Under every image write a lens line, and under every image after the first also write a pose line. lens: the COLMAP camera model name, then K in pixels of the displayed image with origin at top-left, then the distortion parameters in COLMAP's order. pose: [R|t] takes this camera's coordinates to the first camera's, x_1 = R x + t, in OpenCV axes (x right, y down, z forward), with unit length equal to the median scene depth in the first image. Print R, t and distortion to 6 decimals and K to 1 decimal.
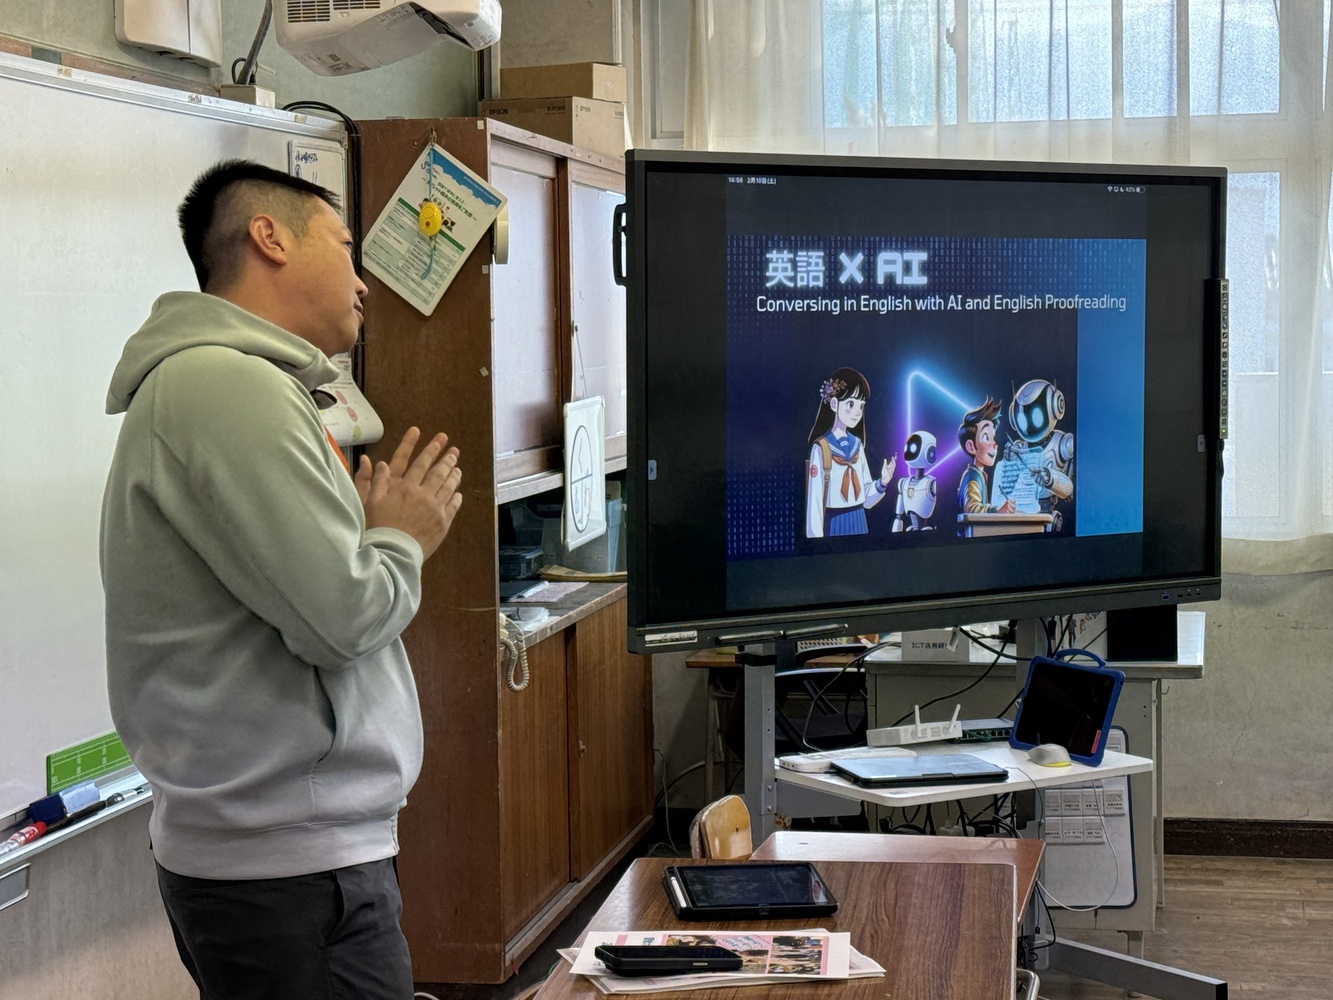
lens RADIAL K [[2897.6, 0, 666.5], [0, 2897.6, 500.0], [0, 0, 1]] dist [0.000217, 0.376128]
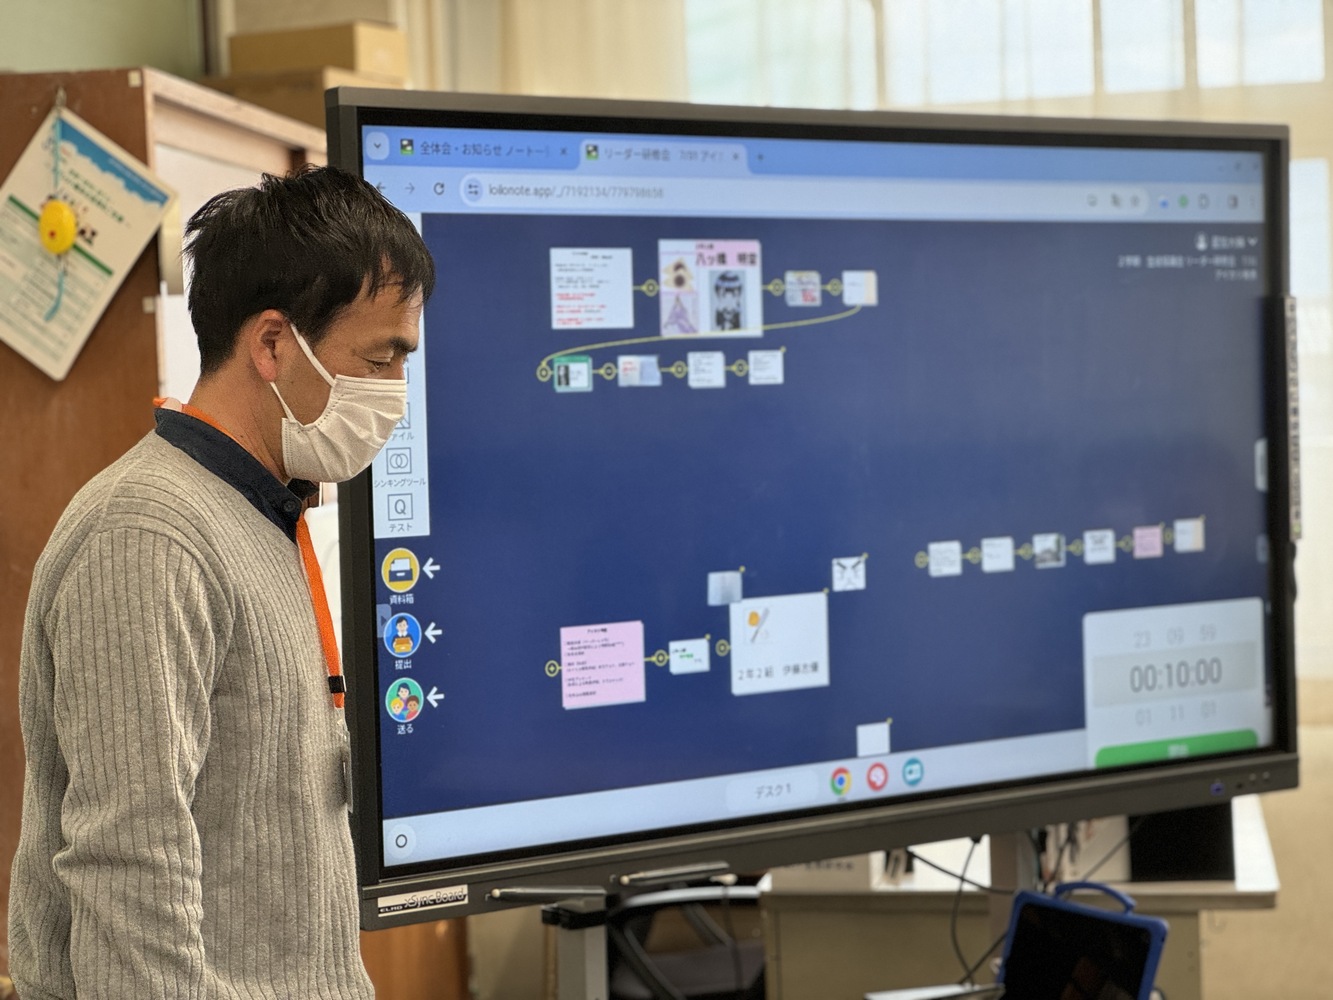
lens RADIAL K [[2967.4, 0, 666.5], [0, 2967.4, 500.0], [0, 0, 1]] dist [0.043544, 2.695086]
pose [[0.999330, -0.023546, 0.028035, 0.032596], [0.024379, 0.999260, -0.029743, -0.013923], [-0.027314, 0.030407, 0.999164, 0.338258]]
